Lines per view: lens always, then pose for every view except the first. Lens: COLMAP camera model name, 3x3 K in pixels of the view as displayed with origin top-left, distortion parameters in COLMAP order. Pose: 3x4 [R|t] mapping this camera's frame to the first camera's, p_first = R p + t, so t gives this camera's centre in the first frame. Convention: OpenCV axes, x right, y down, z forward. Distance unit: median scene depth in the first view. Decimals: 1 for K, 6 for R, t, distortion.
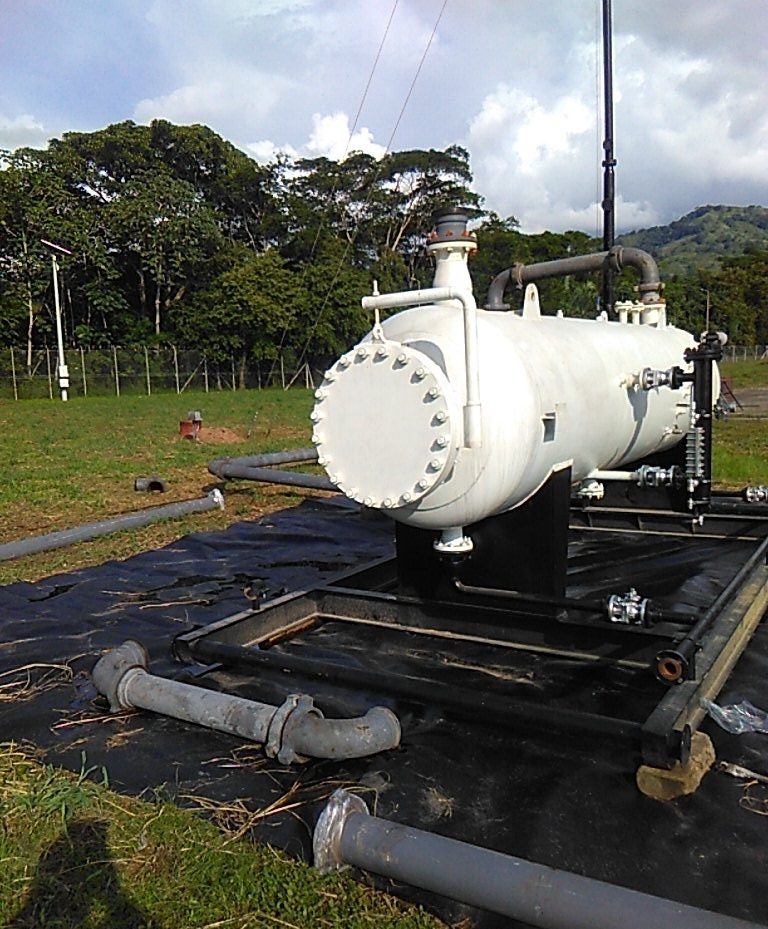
lens RADIAL K [[848.5, 0, 412.1], [0, 848.5, 465.6], [0, 0, 1]] dist [0.113865, -0.001346]
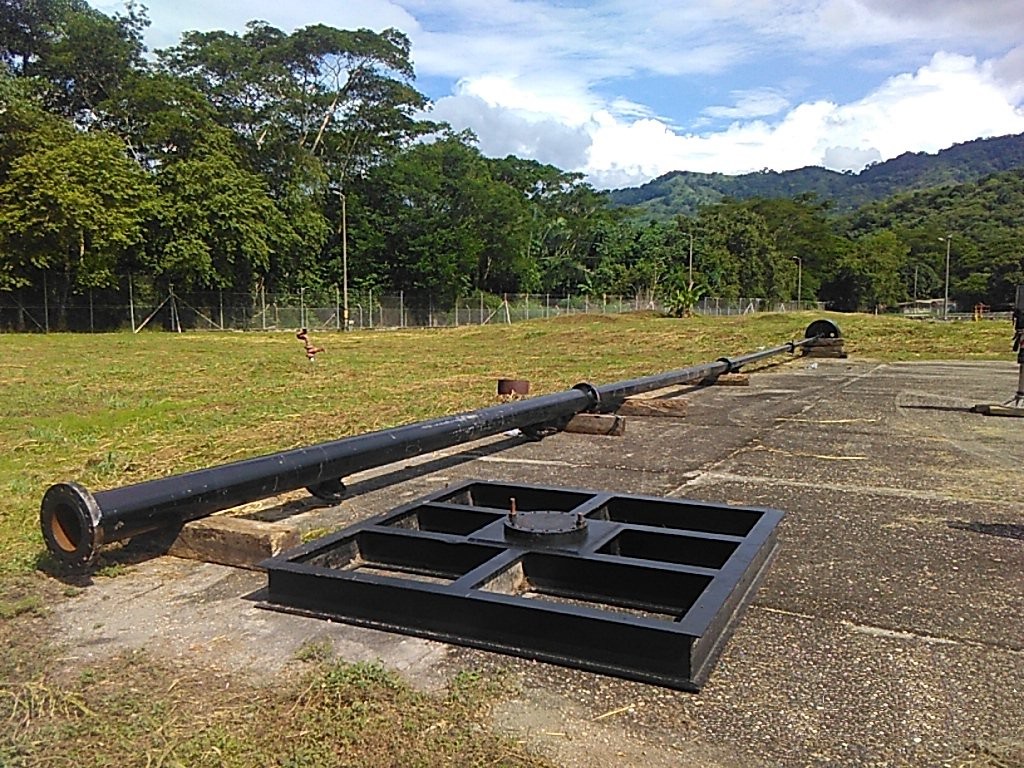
lens RADIAL K [[837.5, 0, 512.0], [0, 837.5, 384.0], [0, 0, 1]] dist [0.000839, -0.000399]
pose [[0.989965, 0.020739, 0.139783, 0.054874], [-0.016466, 0.999363, -0.031652, -0.022980], [-0.140350, 0.029032, 0.989676, 0.223356]]
